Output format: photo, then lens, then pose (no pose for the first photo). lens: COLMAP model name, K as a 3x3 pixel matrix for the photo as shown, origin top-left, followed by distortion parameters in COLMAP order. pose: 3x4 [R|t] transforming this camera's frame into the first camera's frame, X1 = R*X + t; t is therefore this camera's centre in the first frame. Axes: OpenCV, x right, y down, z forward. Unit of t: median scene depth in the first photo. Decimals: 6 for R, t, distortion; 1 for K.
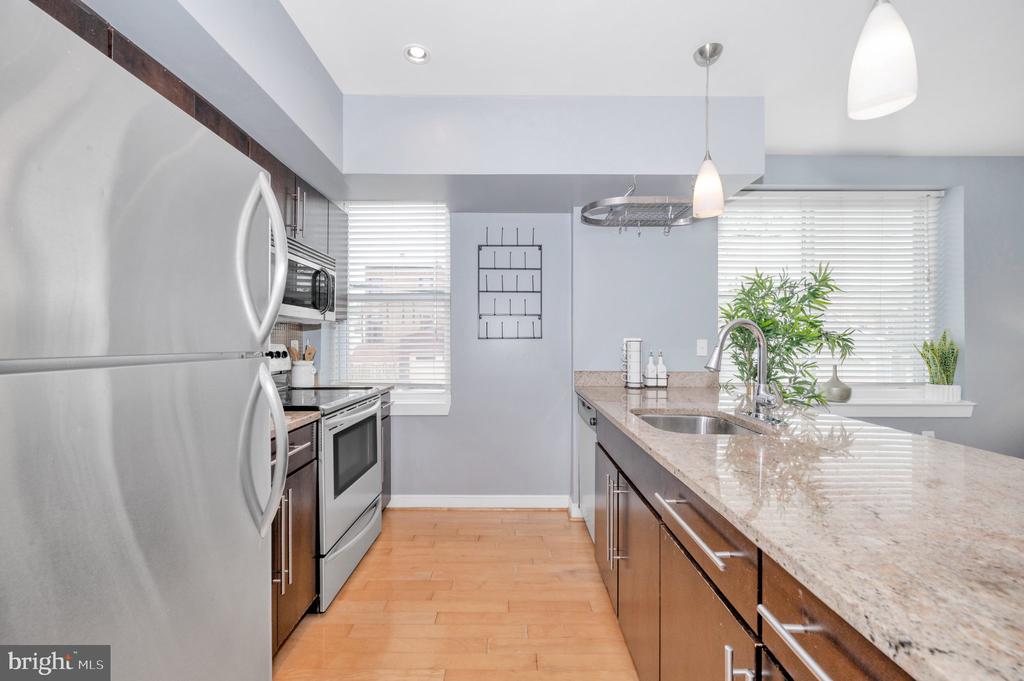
lens RADIAL K [[421.0, 0, 517.9], [0, 421.0, 341.1], [0, 0, 1]] dist [0.000061, 0.000021]
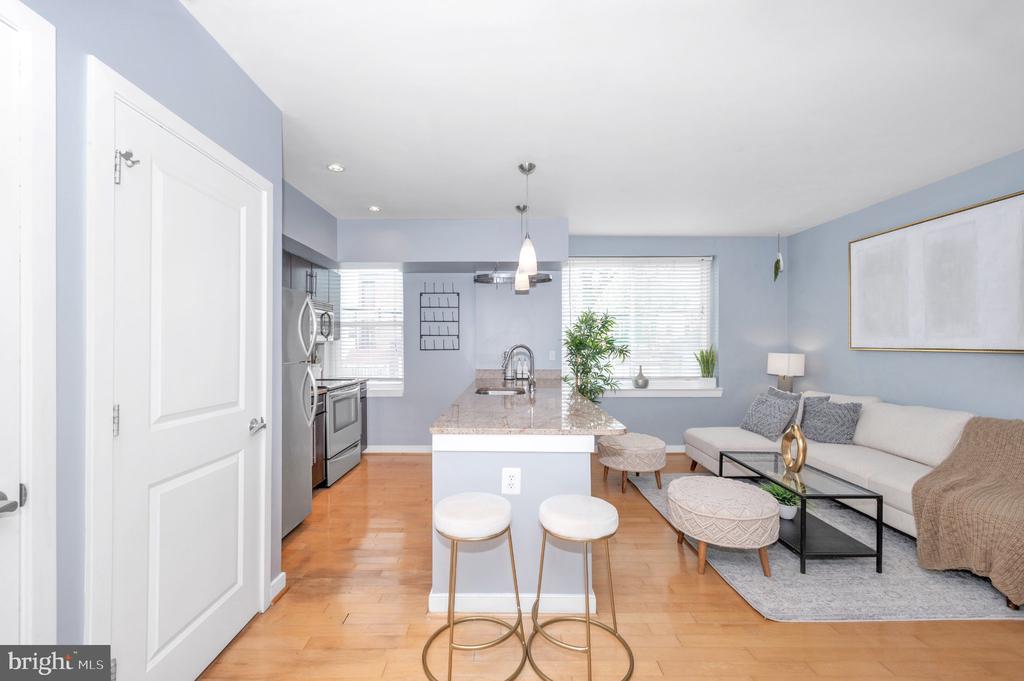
lens RADIAL K [[428.0, 0, 511.7], [0, 428.0, 345.0], [0, 0, 1]] dist [-0.001396, 0.000098]
pose [[0.999970, -0.002697, -0.007307, 0.298848], [0.002728, 0.999988, 0.004170, -0.034538], [0.007296, -0.004190, 0.999965, -0.720538]]
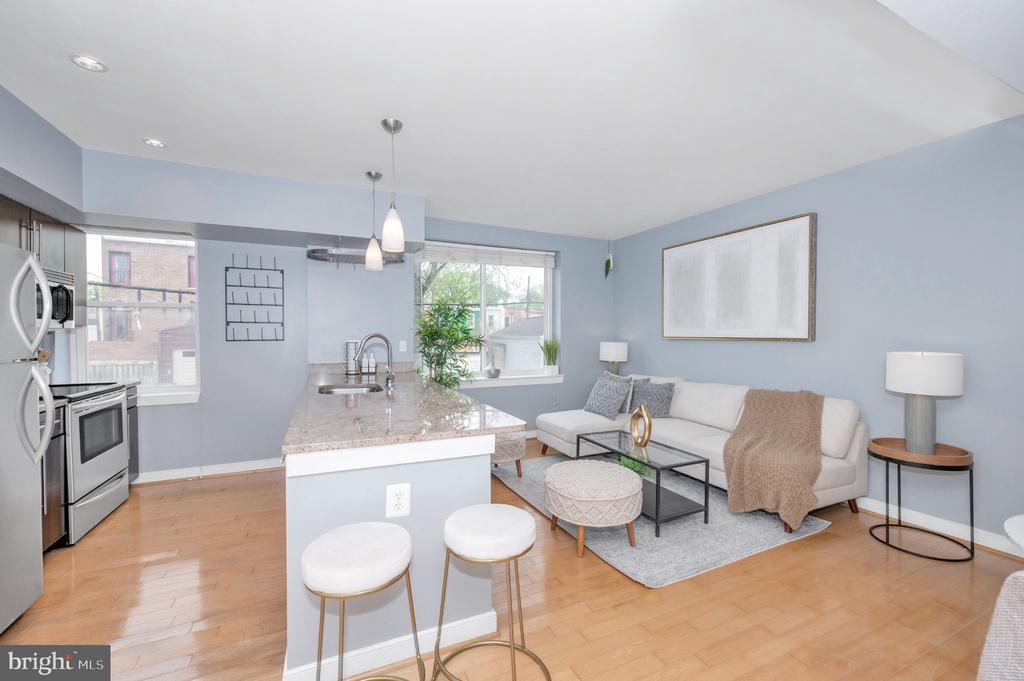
lens RADIAL K [[423.5, 0, 527.2], [0, 423.5, 341.2], [0, 0, 1]] dist [0.000499, 0.000096]
pose [[0.905456, -0.007837, 0.424368, 0.202471], [0.000224, 0.999838, 0.017986, -0.030242], [-0.424440, -0.016190, 0.905311, -0.589716]]
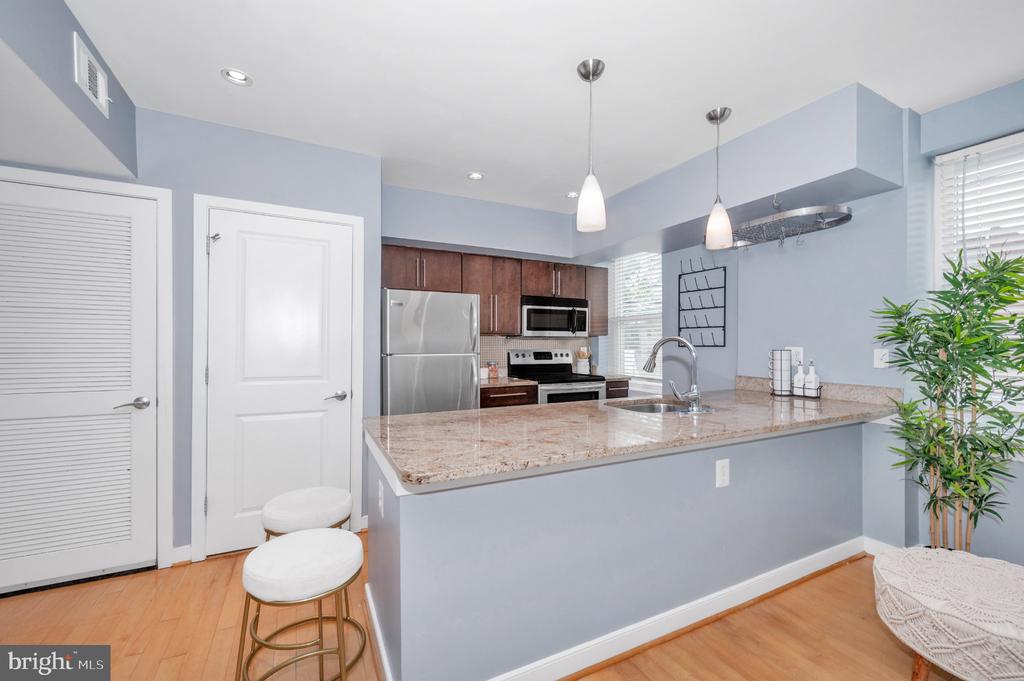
lens RADIAL K [[396.6, 0, 474.9], [0, 396.6, 345.5], [0, 0, 1]] dist [0.000156, 0.000116]
pose [[0.387815, 0.000890, -0.921737, 0.878653], [0.003703, 0.999990, 0.002523, -0.015902], [0.921730, -0.004392, 0.387807, -0.069761]]
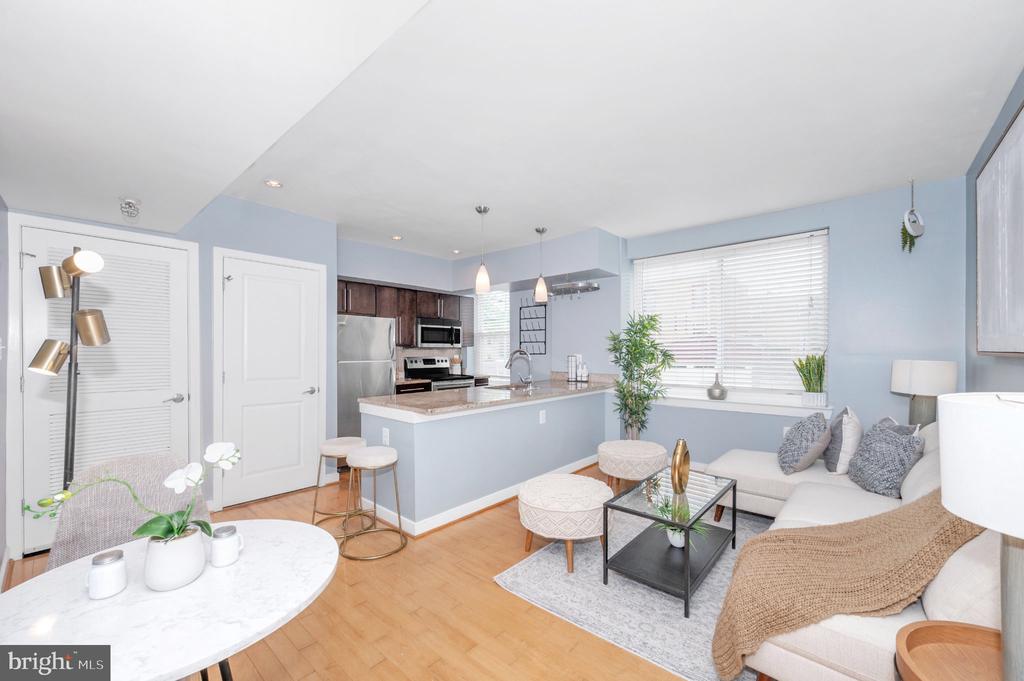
lens RADIAL K [[421.0, 0, 481.8], [0, 421.0, 355.3], [0, 0, 1]] dist [0.000201, 0.000023]
pose [[0.716183, 0.002860, -0.697907, 1.284925], [0.006502, 0.999921, 0.010770, -0.025337], [0.697883, -0.012251, 0.716107, -0.607309]]
